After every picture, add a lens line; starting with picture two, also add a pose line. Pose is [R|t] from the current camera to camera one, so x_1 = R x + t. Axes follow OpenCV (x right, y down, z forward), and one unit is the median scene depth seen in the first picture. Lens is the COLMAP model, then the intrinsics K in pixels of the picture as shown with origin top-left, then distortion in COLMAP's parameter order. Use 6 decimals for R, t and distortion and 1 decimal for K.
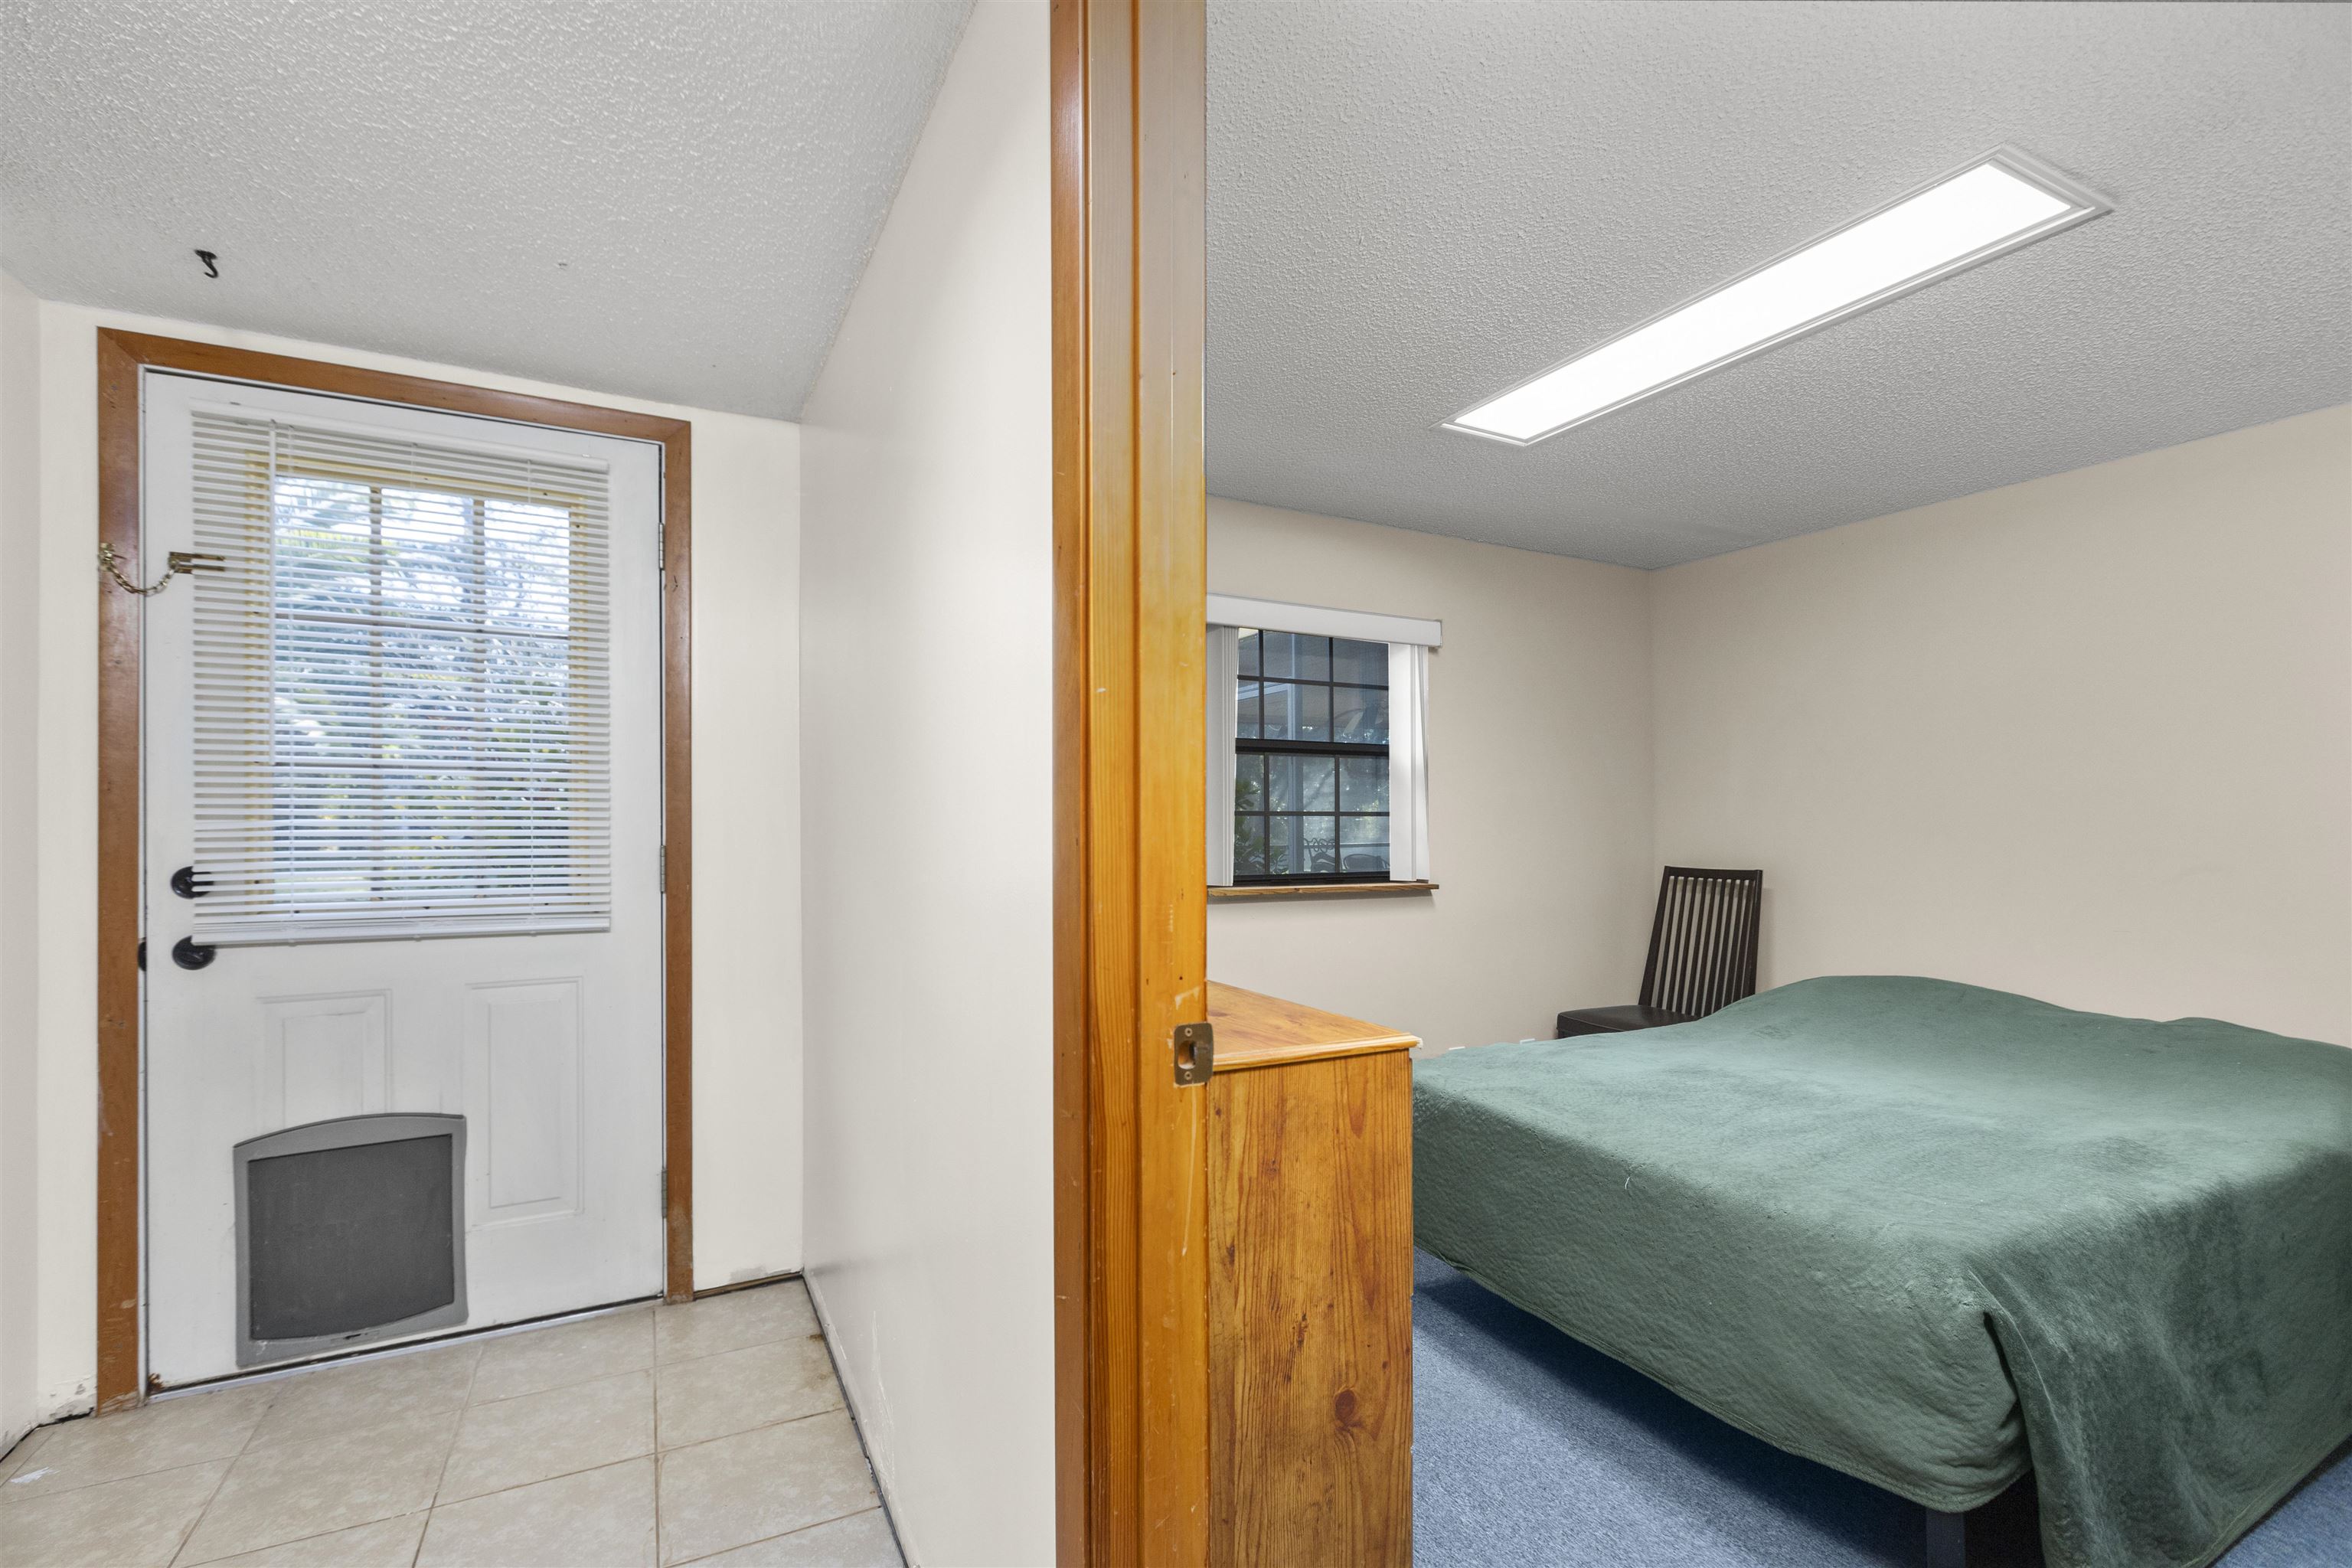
lens RADIAL K [[1052.9, 0, 1174.9], [0, 1052.9, 816.1], [0, 0, 1]] dist [-0.001780, 0.000250]
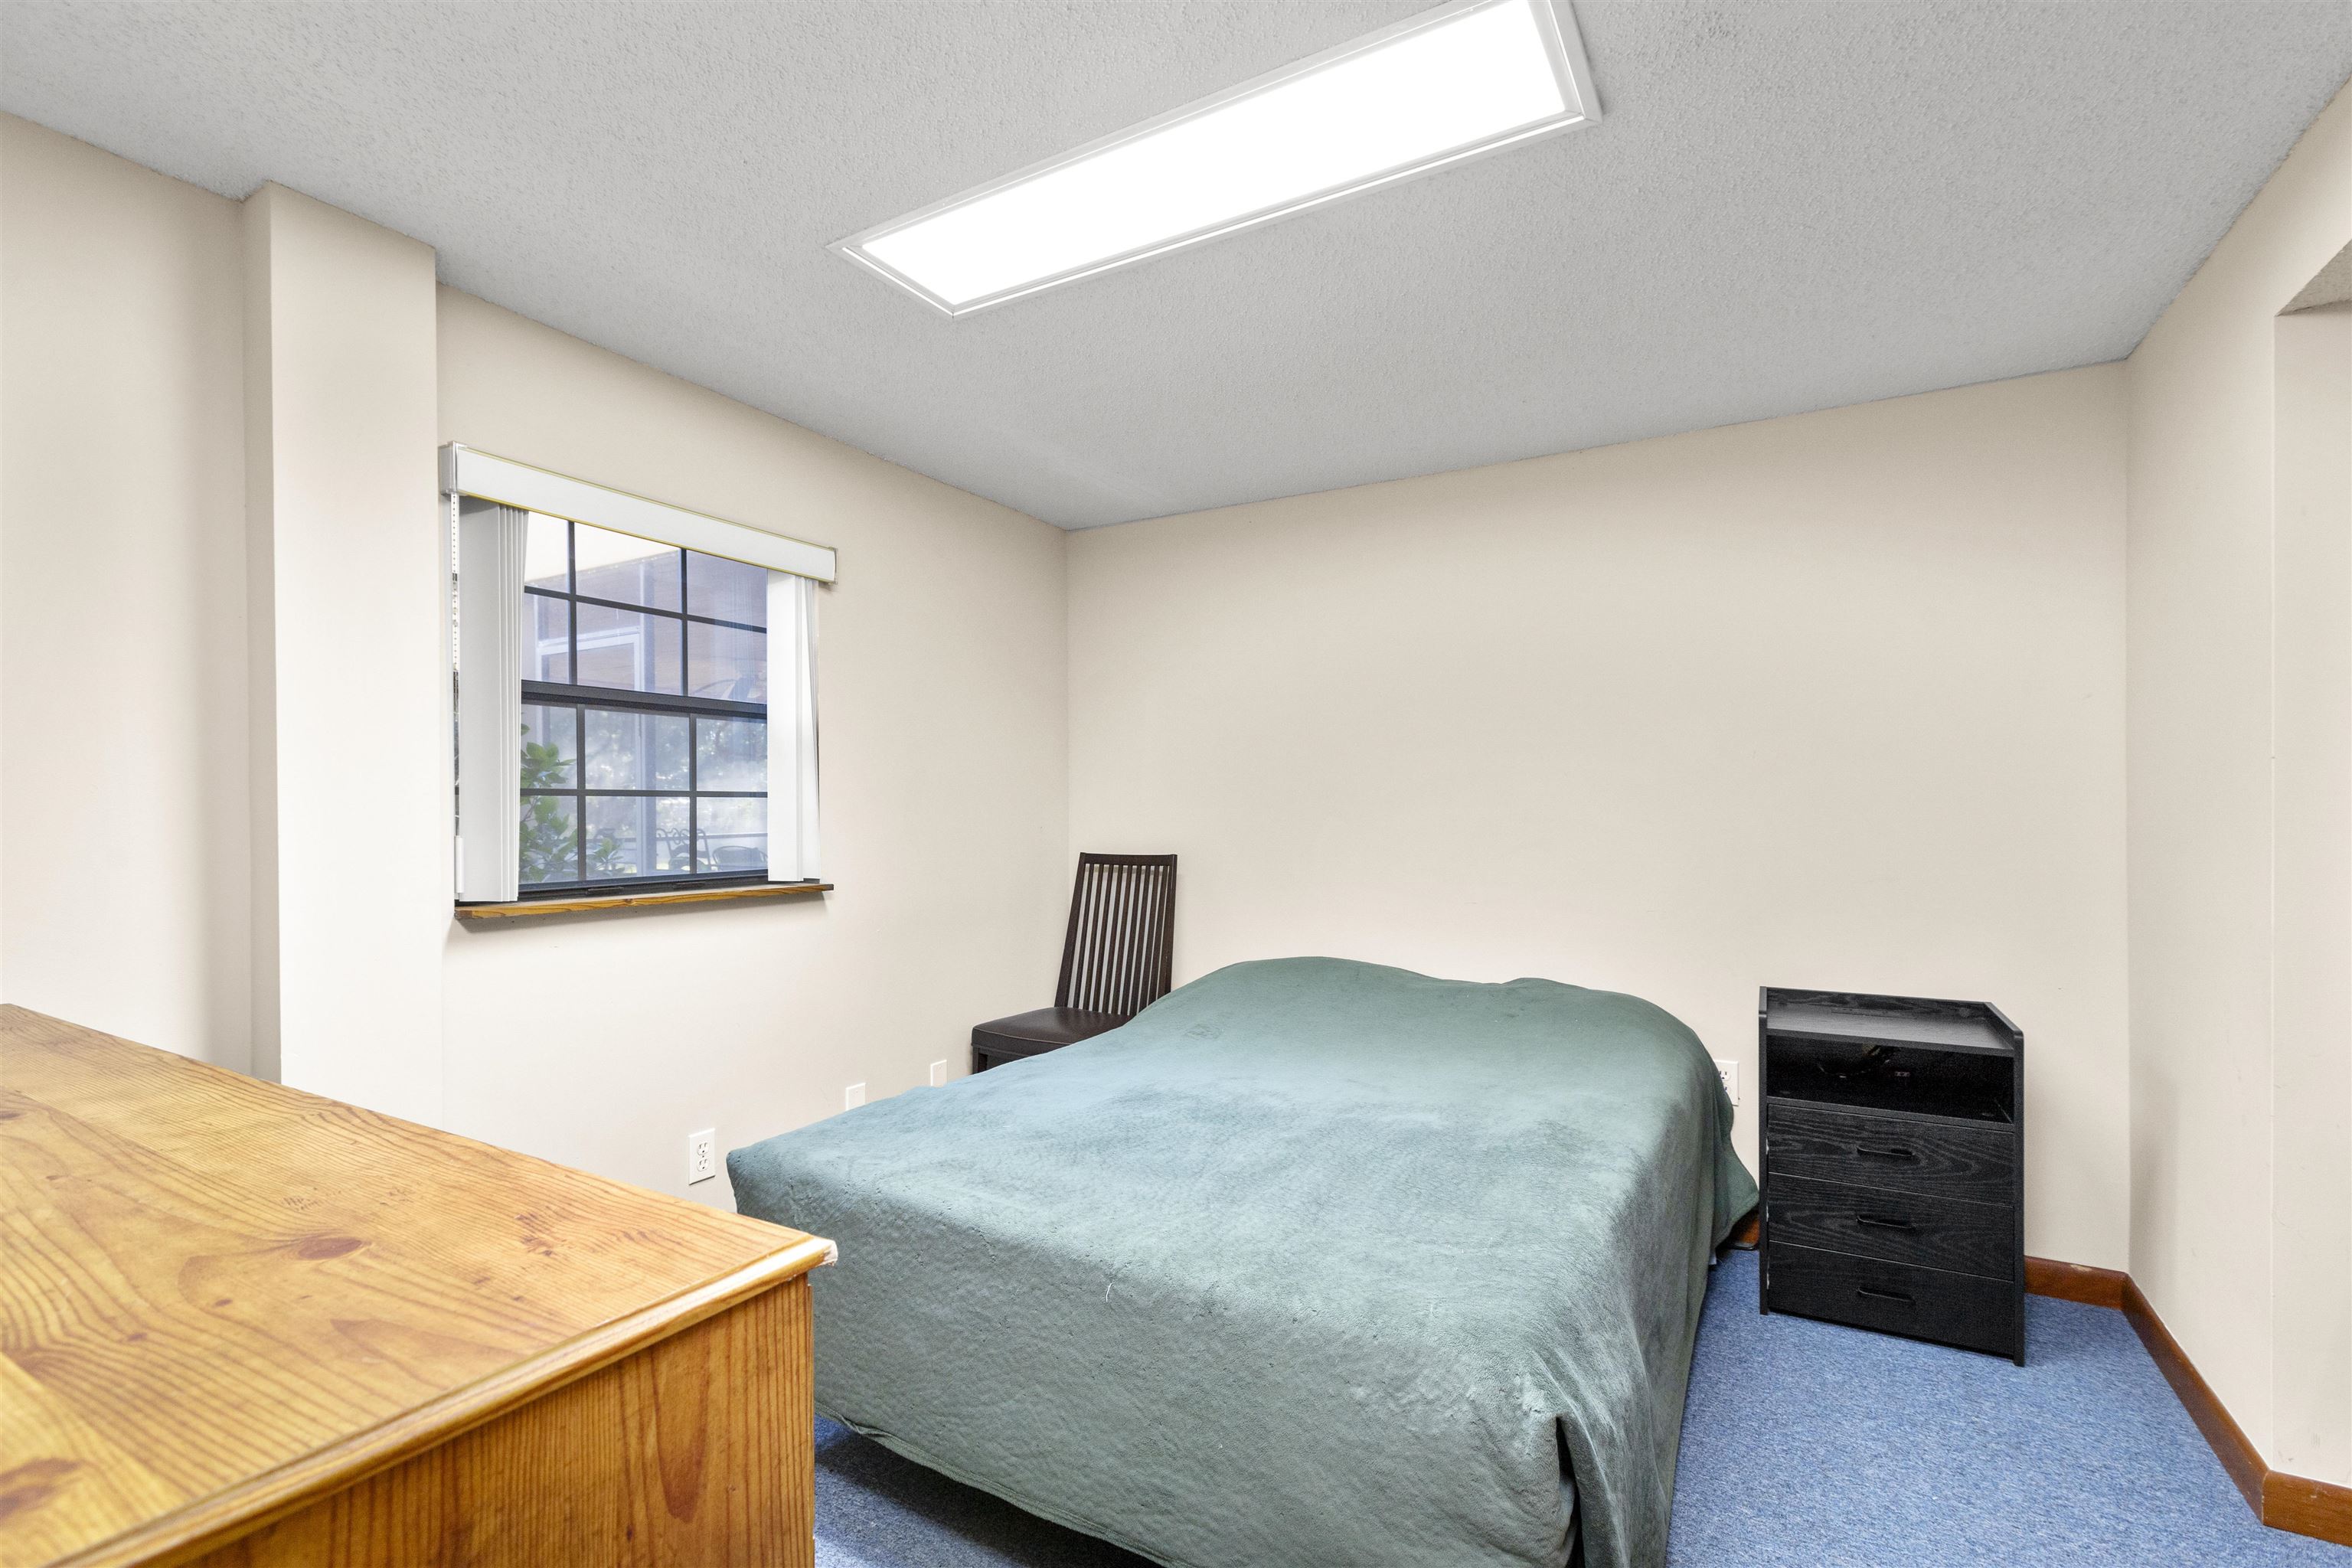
lens RADIAL K [[1052.9, 0, 1167.9], [0, 1052.9, 806.2], [0, 0, 1]] dist [-0.001780, 0.000250]
pose [[0.845551, -0.001440, 0.533892, 0.066562], [0.000794, 0.999999, 0.001440, 0.009063], [-0.533894, -0.000793, 0.845551, 0.318175]]
